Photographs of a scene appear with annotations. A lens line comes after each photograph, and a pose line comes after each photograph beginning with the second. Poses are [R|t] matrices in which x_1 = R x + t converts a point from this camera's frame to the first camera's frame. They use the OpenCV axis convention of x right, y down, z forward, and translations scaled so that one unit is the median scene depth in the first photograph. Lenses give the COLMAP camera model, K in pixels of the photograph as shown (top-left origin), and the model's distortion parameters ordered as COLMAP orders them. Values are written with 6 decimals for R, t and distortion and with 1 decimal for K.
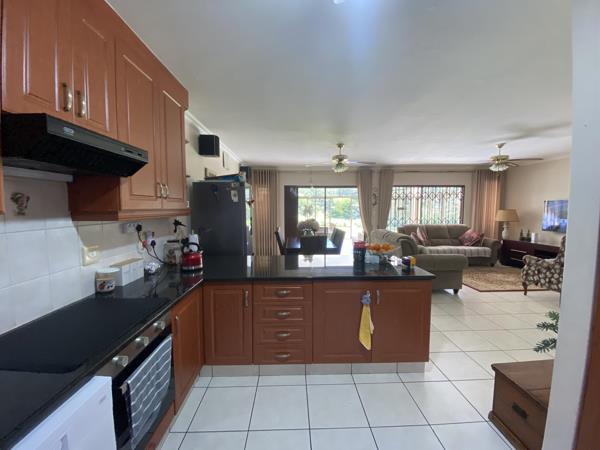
lens RADIAL K [[241.8, 0, 300.0], [0, 241.8, 225.0], [0, 0, 1]] dist [0.024343, -0.022821]
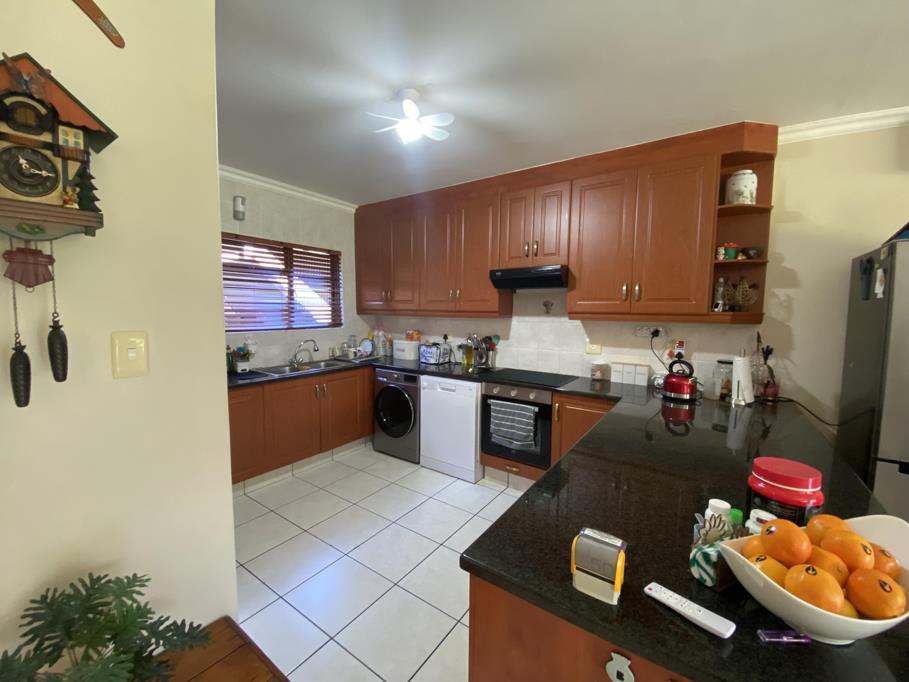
lens RADIAL K [[366.3, 0, 454.5], [0, 366.3, 341.0], [0, 0, 1]] dist [0.024343, -0.022821]
pose [[-0.596802, 0.066333, -0.799642, 0.454493], [-0.067001, 0.988977, 0.132044, -0.046255], [0.799586, 0.132381, -0.585779, 0.625038]]
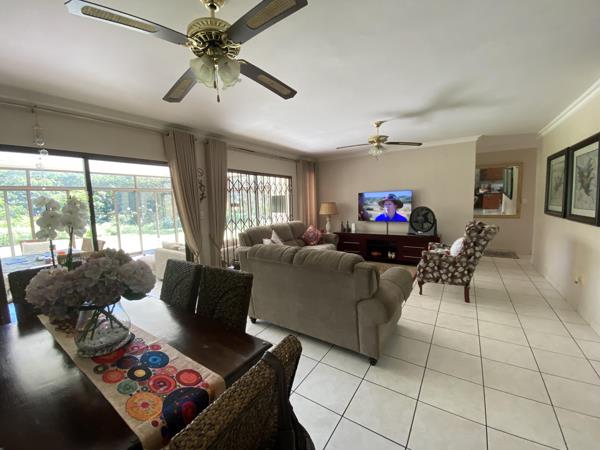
lens RADIAL K [[241.8, 0, 300.0], [0, 241.8, 225.0], [0, 0, 1]] dist [0.024343, -0.022821]
pose [[0.582901, -0.098156, 0.806592, -0.043012], [0.088777, 0.994427, 0.056858, -0.062532], [-0.807679, 0.038464, 0.588367, 0.848018]]
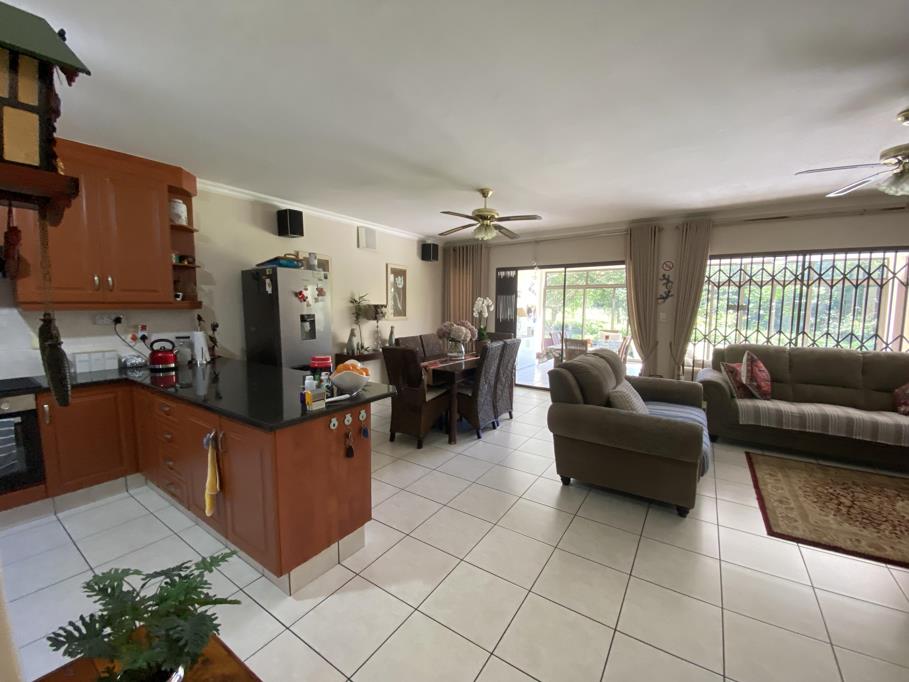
lens RADIAL K [[366.3, 0, 454.5], [0, 366.3, 341.0], [0, 0, 1]] dist [0.024343, -0.022821]
pose [[0.813570, 0.066492, -0.577653, 0.697816], [-0.049884, 0.997759, 0.044592, -0.020074], [0.579323, -0.007463, 0.815064, 0.294433]]
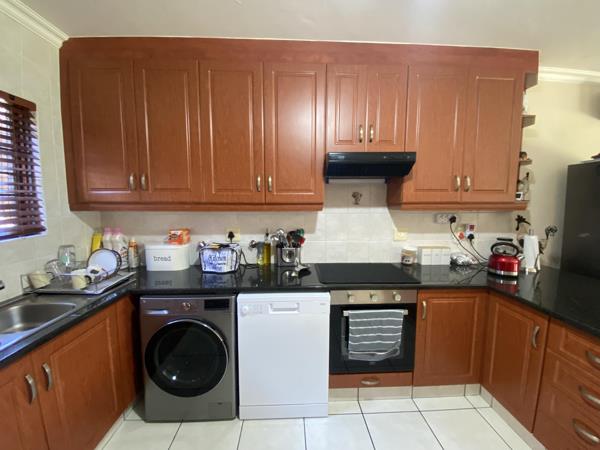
lens RADIAL K [[241.8, 0, 300.0], [0, 241.8, 225.0], [0, 0, 1]] dist [0.024343, -0.022821]
pose [[0.011478, 0.099499, -0.994971, 0.205786], [-0.072608, 0.992493, 0.098414, -0.010392], [0.997294, 0.071114, 0.018617, 0.161172]]
